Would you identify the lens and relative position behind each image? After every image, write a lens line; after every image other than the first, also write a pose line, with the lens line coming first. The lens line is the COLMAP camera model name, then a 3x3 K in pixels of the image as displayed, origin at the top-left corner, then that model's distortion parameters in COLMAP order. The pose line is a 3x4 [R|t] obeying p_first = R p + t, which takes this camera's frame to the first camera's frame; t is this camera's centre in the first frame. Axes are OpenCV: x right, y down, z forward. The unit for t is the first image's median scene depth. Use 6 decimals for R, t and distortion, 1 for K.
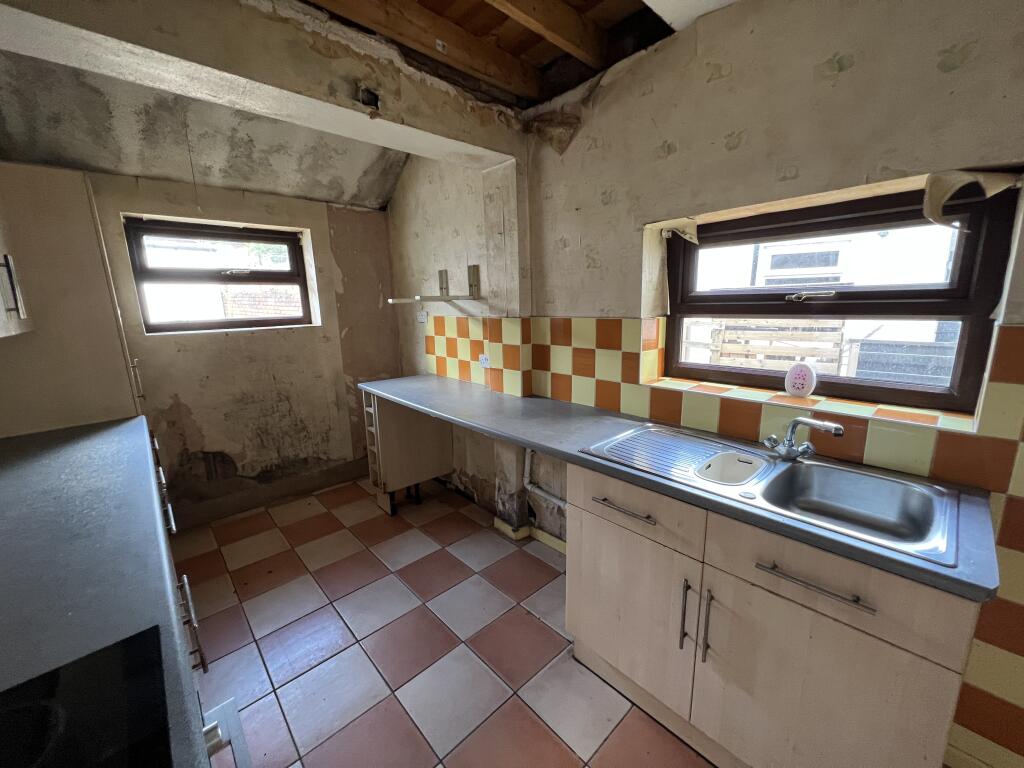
lens RADIAL K [[414.8, 0, 512.0], [0, 414.8, 384.0], [0, 0, 1]] dist [0.003874, 0.000426]
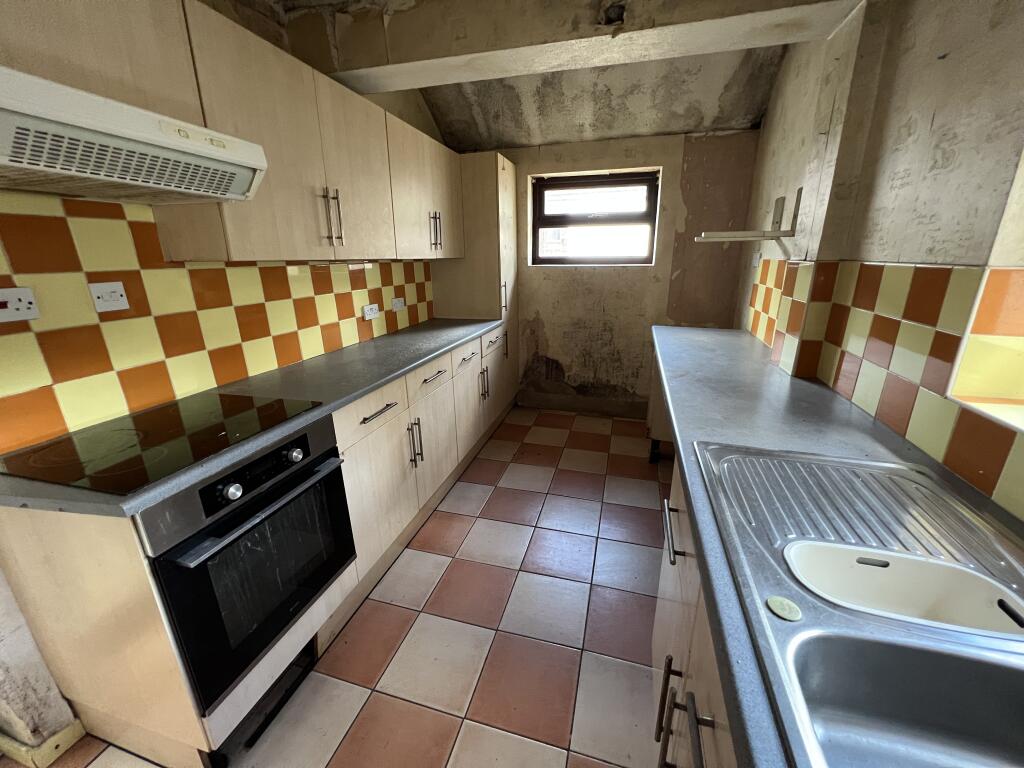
lens RADIAL K [[414.8, 0, 512.0], [0, 414.8, 384.0], [0, 0, 1]] dist [0.003874, 0.000426]
pose [[0.517825, 0.274559, -0.810231, 0.303918], [-0.172764, 0.961148, 0.215284, -0.022163], [0.837860, 0.028500, 0.545140, 0.174502]]
